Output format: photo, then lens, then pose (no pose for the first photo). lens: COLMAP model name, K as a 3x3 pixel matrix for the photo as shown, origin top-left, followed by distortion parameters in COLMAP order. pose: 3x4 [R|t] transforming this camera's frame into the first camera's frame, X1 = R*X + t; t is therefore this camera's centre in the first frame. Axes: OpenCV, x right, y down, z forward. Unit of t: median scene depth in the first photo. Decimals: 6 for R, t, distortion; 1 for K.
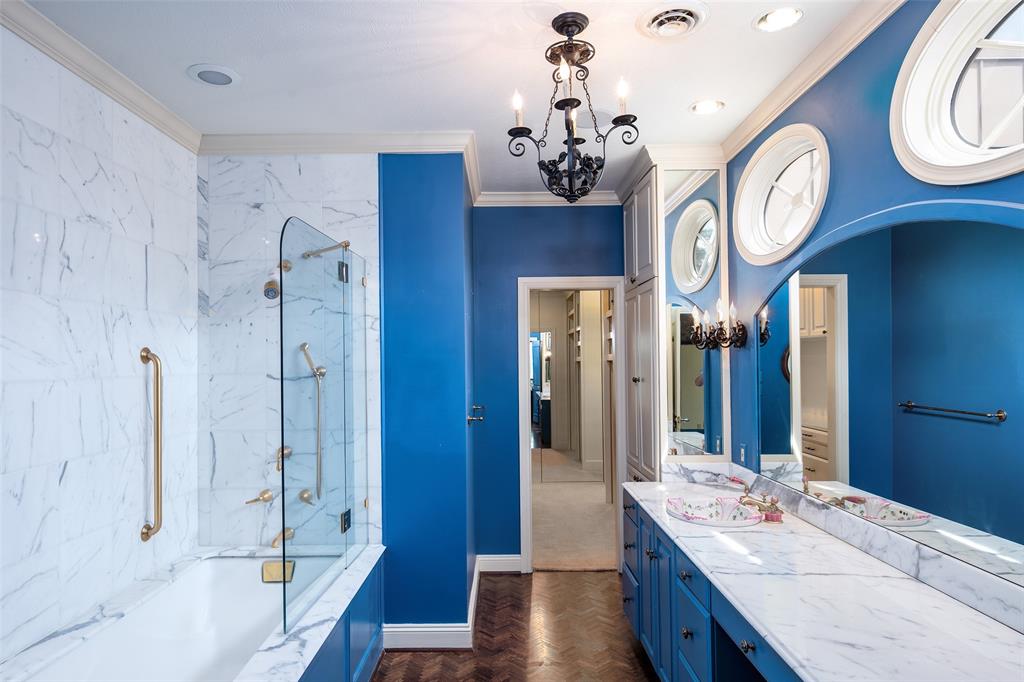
lens RADIAL K [[624.4, 0, 510.6], [0, 624.4, 345.5], [0, 0, 1]] dist [-0.006201, -0.002440]
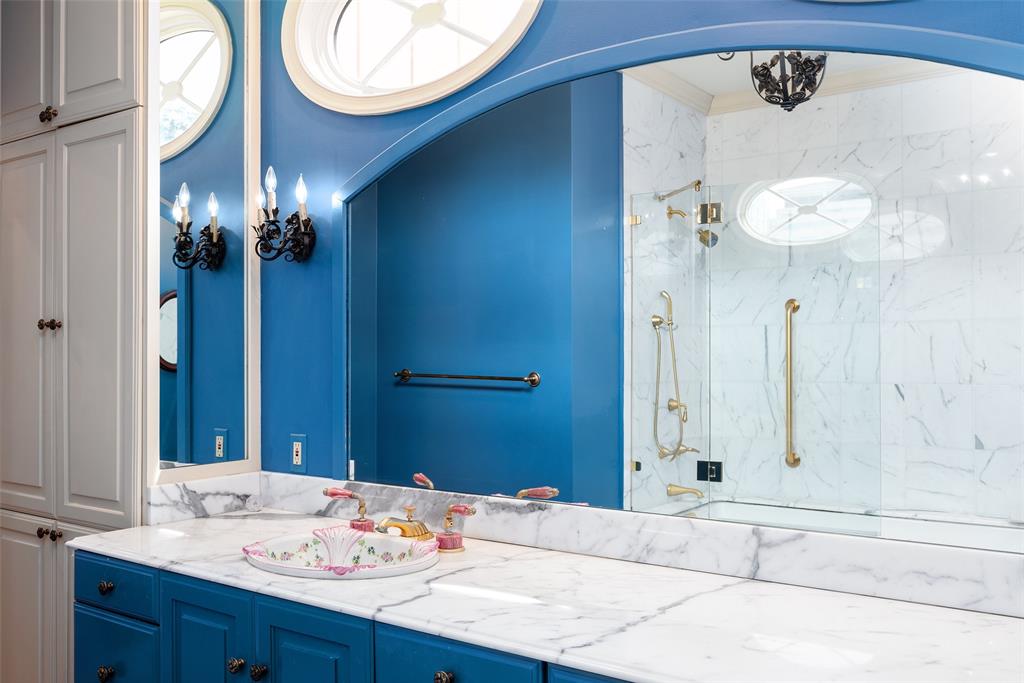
lens RADIAL K [[902.3, 0, 511.6], [0, 902.3, 343.3], [0, 0, 1]] dist [-0.016125, -0.000382]
pose [[0.595105, 0.010749, 0.803576, -0.164596], [-0.019917, 0.999801, 0.001376, 0.071885], [-0.803401, -0.016824, 0.595201, 0.366006]]
